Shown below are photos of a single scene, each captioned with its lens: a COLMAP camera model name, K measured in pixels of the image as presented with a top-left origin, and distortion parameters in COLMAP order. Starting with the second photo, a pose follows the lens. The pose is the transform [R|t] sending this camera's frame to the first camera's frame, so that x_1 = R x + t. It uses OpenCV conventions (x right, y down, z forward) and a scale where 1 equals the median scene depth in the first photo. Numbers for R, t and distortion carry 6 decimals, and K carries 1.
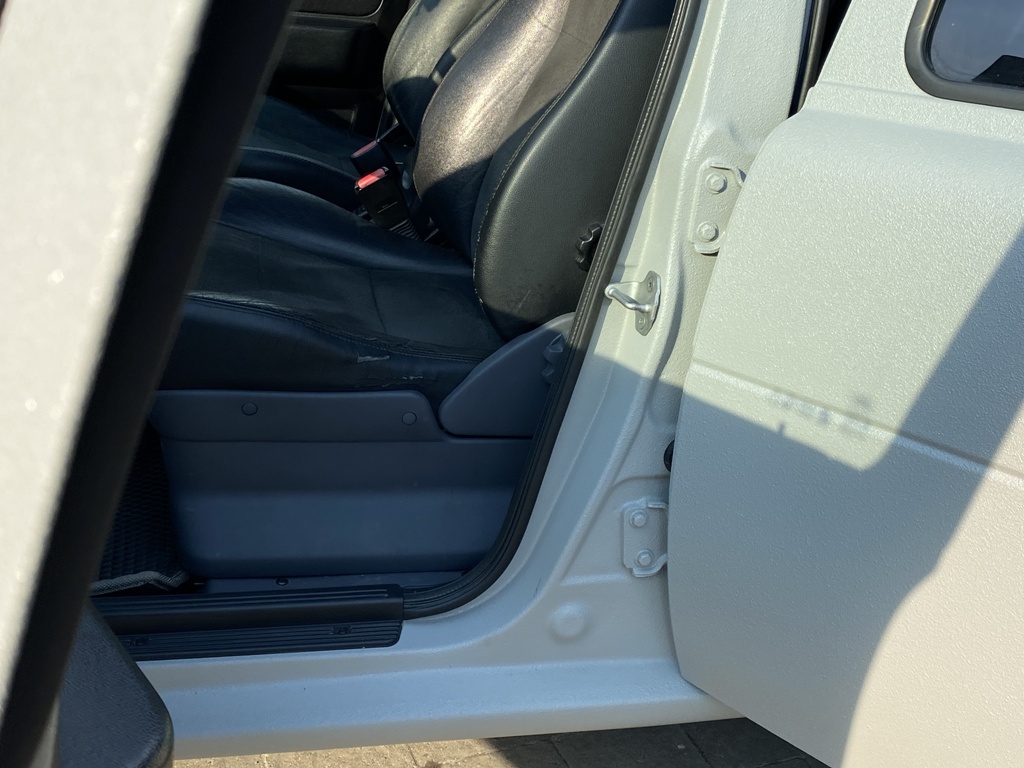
lens RADIAL K [[1298.1, 0, 516.6], [0, 1298.1, 416.8], [0, 0, 1]] dist [0.149345, -0.450812]
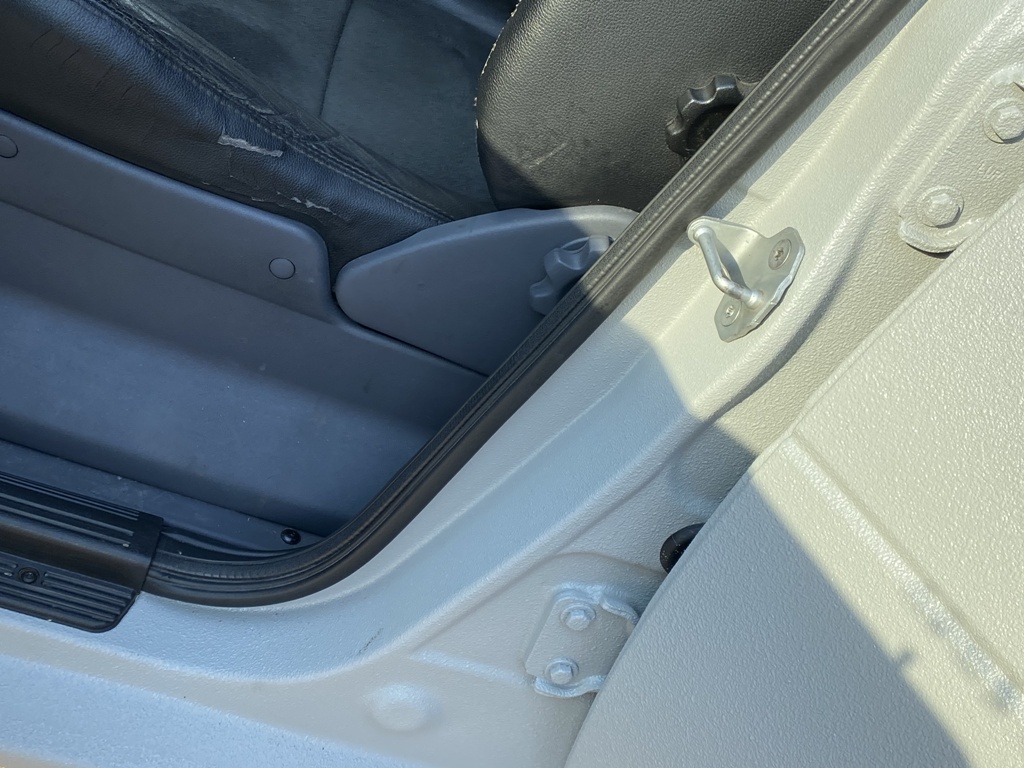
lens RADIAL K [[1298.1, 0, 516.6], [0, 1298.1, 416.8], [0, 0, 1]] dist [0.149345, -0.450812]
pose [[0.920903, 0.387757, 0.039782, 0.014501], [-0.387711, 0.900668, 0.196157, -0.098278], [0.040231, -0.196066, 0.979765, 0.470283]]
